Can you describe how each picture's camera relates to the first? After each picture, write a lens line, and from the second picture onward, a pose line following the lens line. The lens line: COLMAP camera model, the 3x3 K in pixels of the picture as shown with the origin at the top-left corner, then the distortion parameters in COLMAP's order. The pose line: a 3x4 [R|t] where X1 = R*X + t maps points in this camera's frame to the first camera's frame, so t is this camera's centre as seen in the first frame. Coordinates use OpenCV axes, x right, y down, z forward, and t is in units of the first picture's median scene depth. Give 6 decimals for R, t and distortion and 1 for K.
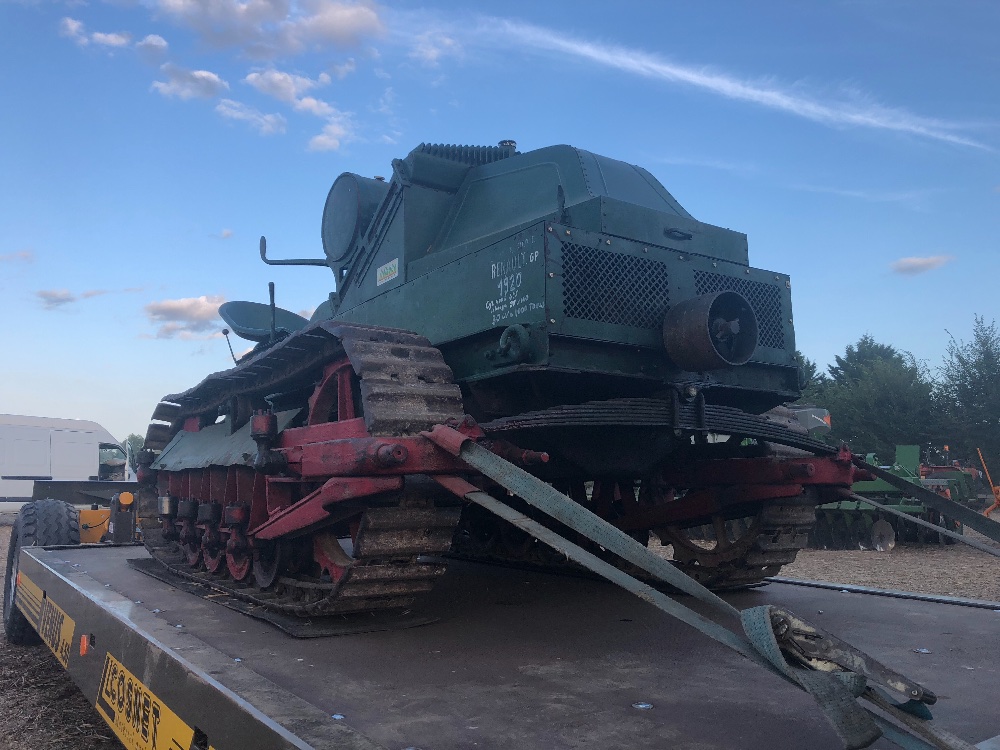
lens RADIAL K [[817.4, 0, 500.0], [0, 817.4, 375.0], [0, 0, 1]] dist [0.003642, -0.004006]
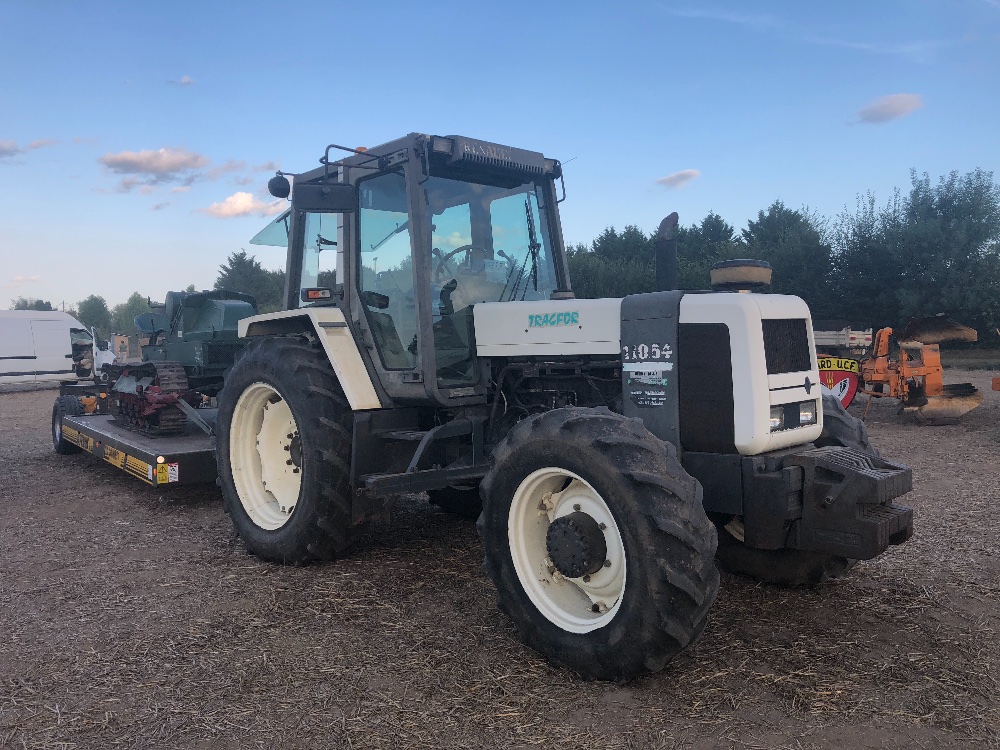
lens RADIAL K [[817.4, 0, 500.0], [0, 817.4, 375.0], [0, 0, 1]] dist [0.003642, -0.004006]
pose [[0.999162, -0.014101, 0.038422, 0.132661], [0.006915, 0.983440, 0.181101, -0.071842], [-0.040339, -0.180684, 0.982714, -0.300572]]
